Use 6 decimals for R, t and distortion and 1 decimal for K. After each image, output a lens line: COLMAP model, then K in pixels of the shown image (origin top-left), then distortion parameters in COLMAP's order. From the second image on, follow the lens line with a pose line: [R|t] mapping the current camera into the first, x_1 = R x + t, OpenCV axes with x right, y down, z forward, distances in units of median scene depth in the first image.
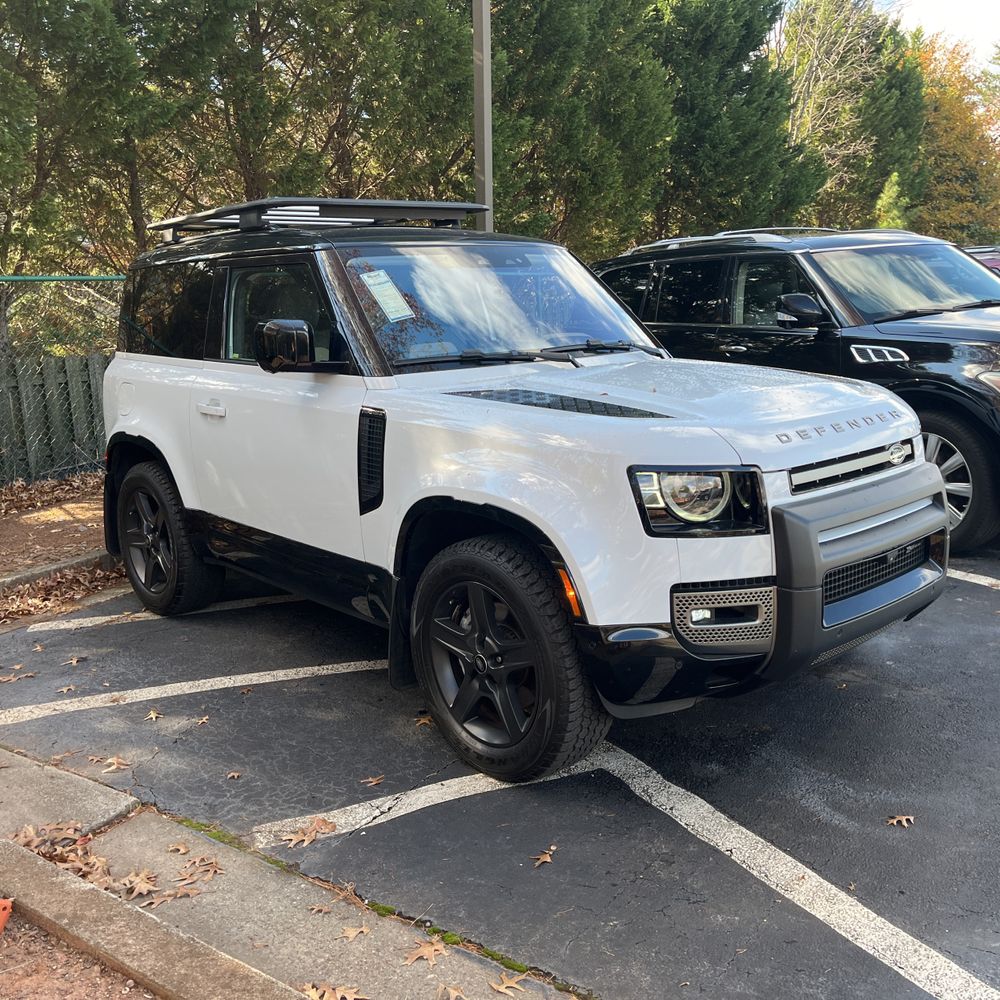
lens RADIAL K [[1008.5, 0, 498.4], [0, 1008.5, 497.2], [0, 0, 1]] dist [0.027306, 0.000000]
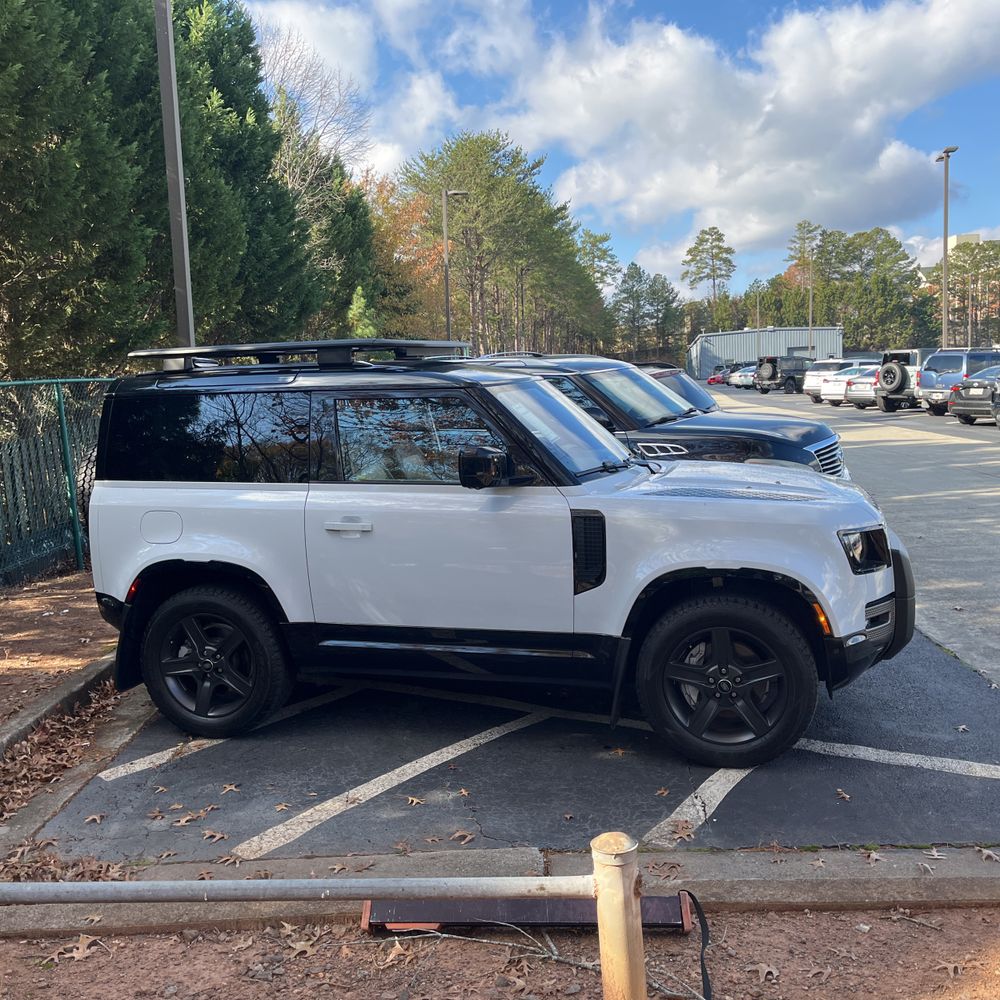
lens RADIAL K [[1008.5, 0, 504.2], [0, 1008.5, 493.1], [0, 0, 1]] dist [0.027306, 0.000000]
pose [[0.828767, -0.066487, 0.555630, -0.758728], [0.117505, 0.991456, -0.056631, -0.040376], [-0.547117, 0.112223, 0.829499, -0.012726]]
